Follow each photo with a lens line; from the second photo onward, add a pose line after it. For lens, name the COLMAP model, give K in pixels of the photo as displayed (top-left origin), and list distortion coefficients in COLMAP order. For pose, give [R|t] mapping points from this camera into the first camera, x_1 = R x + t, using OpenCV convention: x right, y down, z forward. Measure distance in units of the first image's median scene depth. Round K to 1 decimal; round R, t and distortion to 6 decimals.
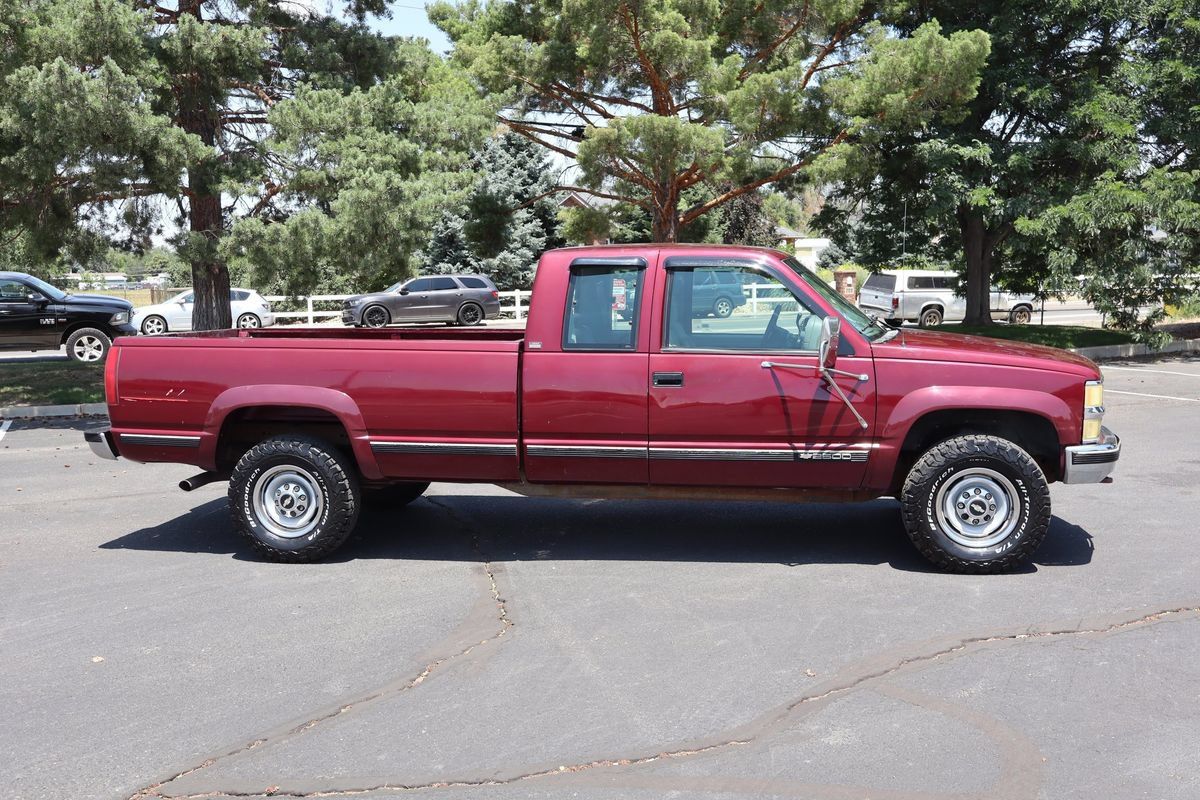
lens RADIAL K [[1181.9, 0, 595.5], [0, 1181.9, 400.6], [0, 0, 1]] dist [0.010969, 0.000000]
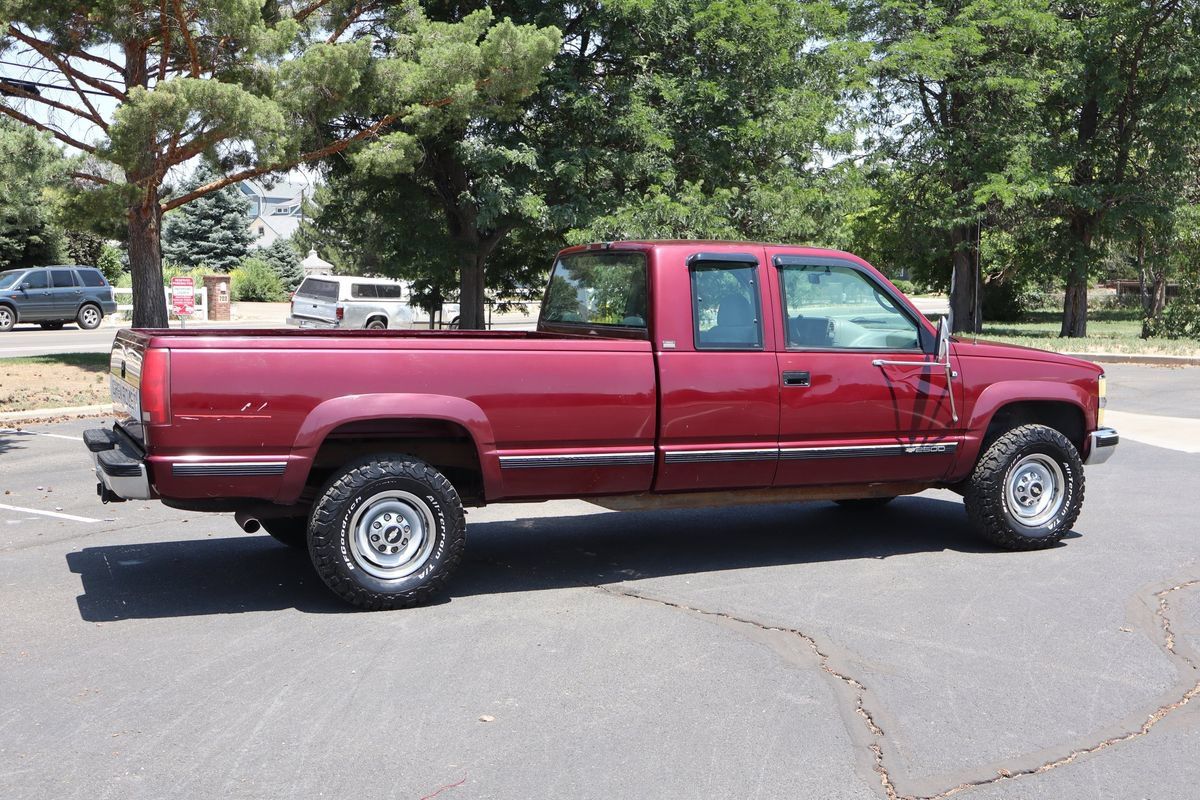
lens RADIAL K [[1399.4, 0, 597.2], [0, 1399.4, 398.5], [0, 0, 1]] dist [0.027497, 0.000000]
pose [[0.844704, -0.020836, 0.534828, -0.662421], [0.033637, 0.999333, -0.014194, 0.009031], [-0.534176, 0.029980, 0.844842, 0.094167]]
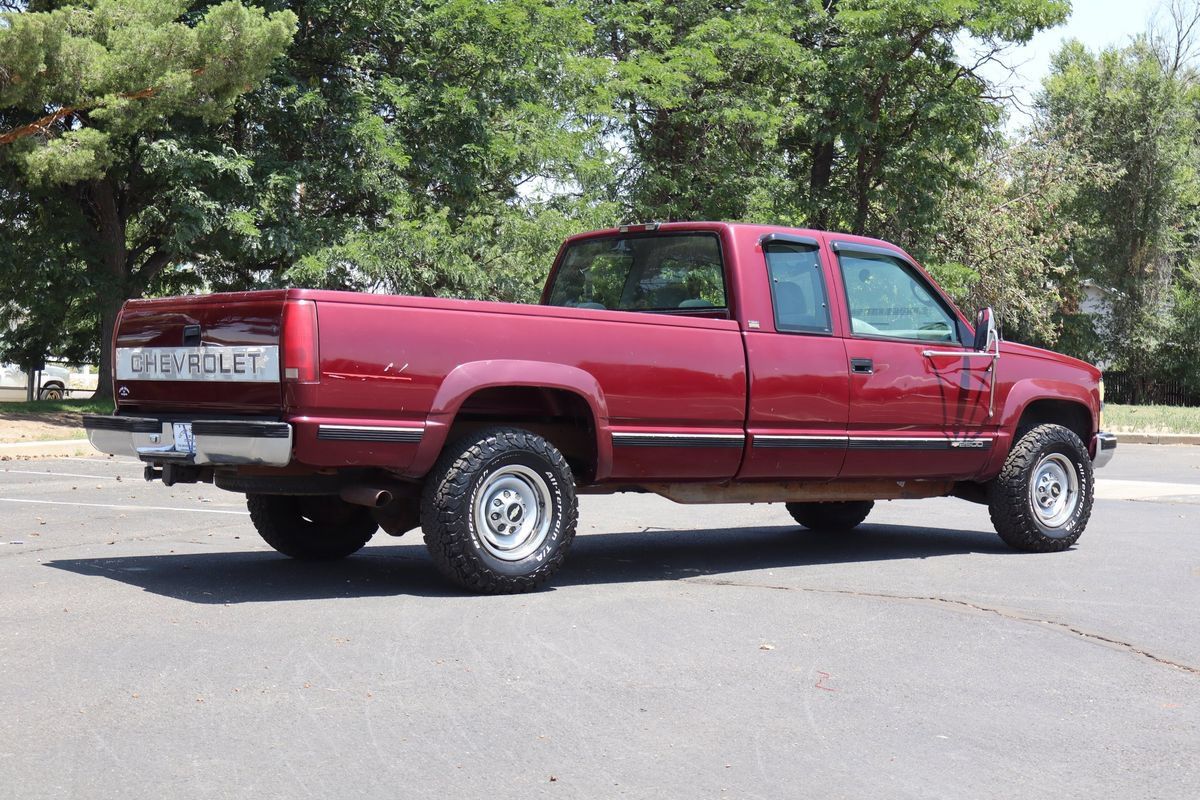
lens RADIAL K [[1825.5, 0, 598.5], [0, 1825.5, 403.3], [0, 0, 1]] dist [0.016316, 0.000000]
pose [[0.671029, 0.021815, 0.741110, -1.109236], [0.043766, 0.996659, -0.068965, 0.099116], [-0.740138, 0.078713, 0.667832, 0.159036]]
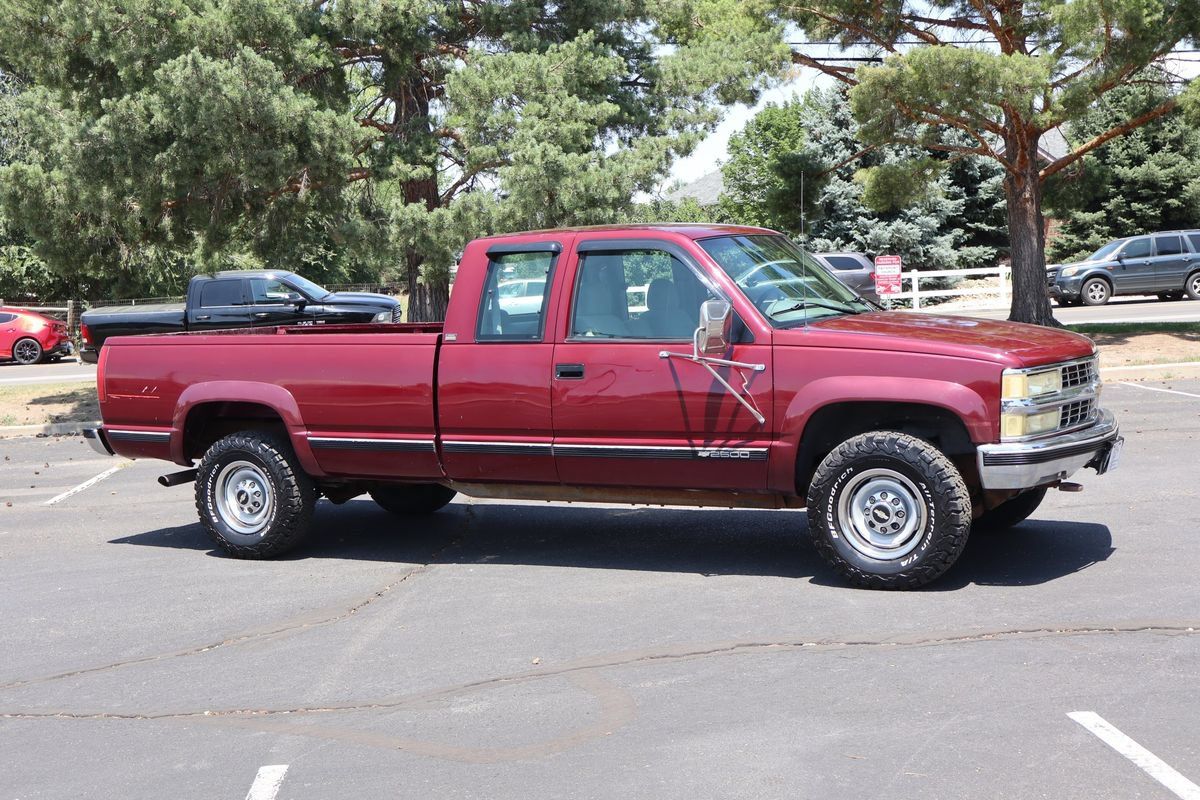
lens RADIAL K [[1578.4, 0, 592.7], [0, 1578.4, 394.7], [0, 0, 1]] dist [0.014508, 0.000000]
pose [[0.943199, -0.003350, -0.332211, 0.464897], [-0.002023, 0.999873, -0.015826, 0.019071], [0.332221, 0.015599, 0.943072, -0.165898]]
